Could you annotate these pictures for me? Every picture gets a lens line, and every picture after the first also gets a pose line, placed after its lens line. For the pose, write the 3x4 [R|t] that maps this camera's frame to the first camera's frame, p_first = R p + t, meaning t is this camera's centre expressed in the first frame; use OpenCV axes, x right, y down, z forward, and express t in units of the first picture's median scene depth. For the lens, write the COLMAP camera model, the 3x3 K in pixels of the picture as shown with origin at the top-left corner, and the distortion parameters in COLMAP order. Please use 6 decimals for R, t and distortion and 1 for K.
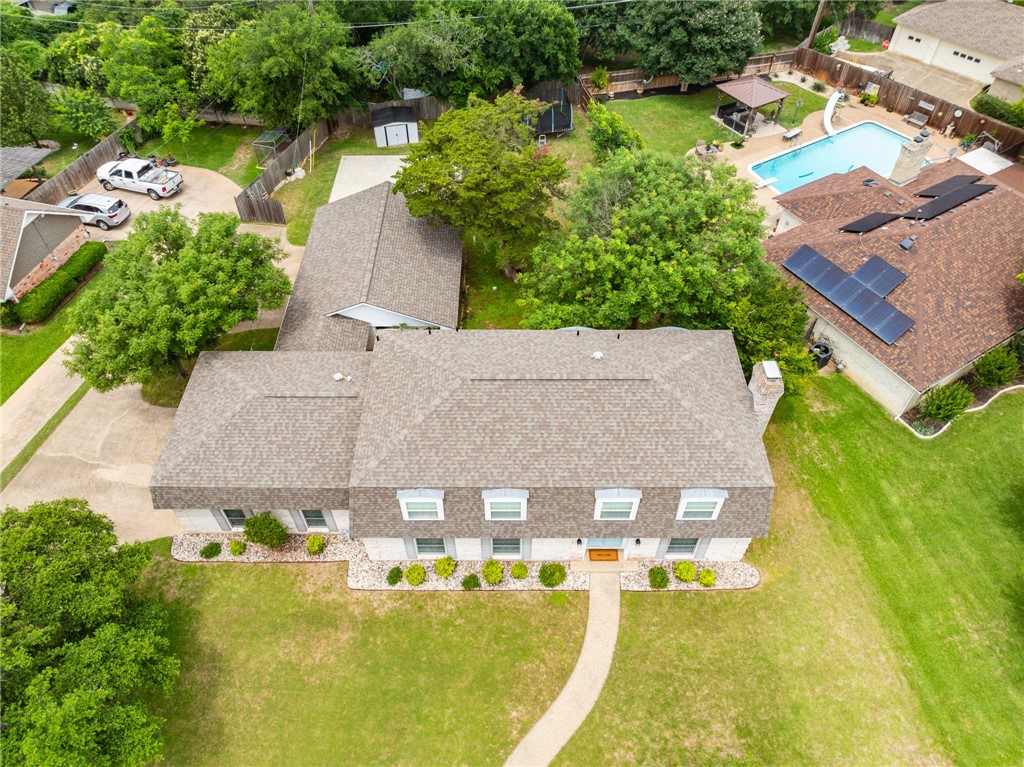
lens RADIAL K [[714.2, 0, 511.9], [0, 714.2, 383.1], [0, 0, 1]] dist [-0.013663, -0.000411]
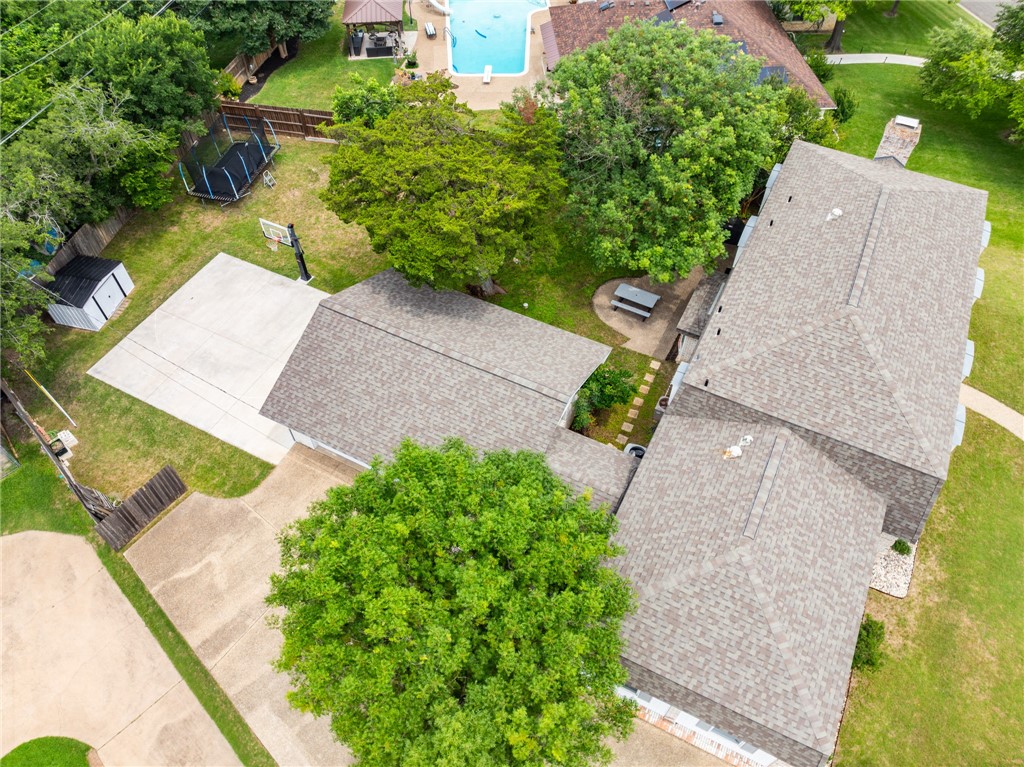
lens RADIAL K [[714.2, 0, 512.7], [0, 714.2, 383.0], [0, 0, 1]] dist [-0.013663, -0.000411]
pose [[0.441601, -0.687054, 0.577015, -0.737101], [0.662384, 0.683443, 0.306843, -0.441581], [-0.605174, 0.246703, 0.756903, 0.588175]]
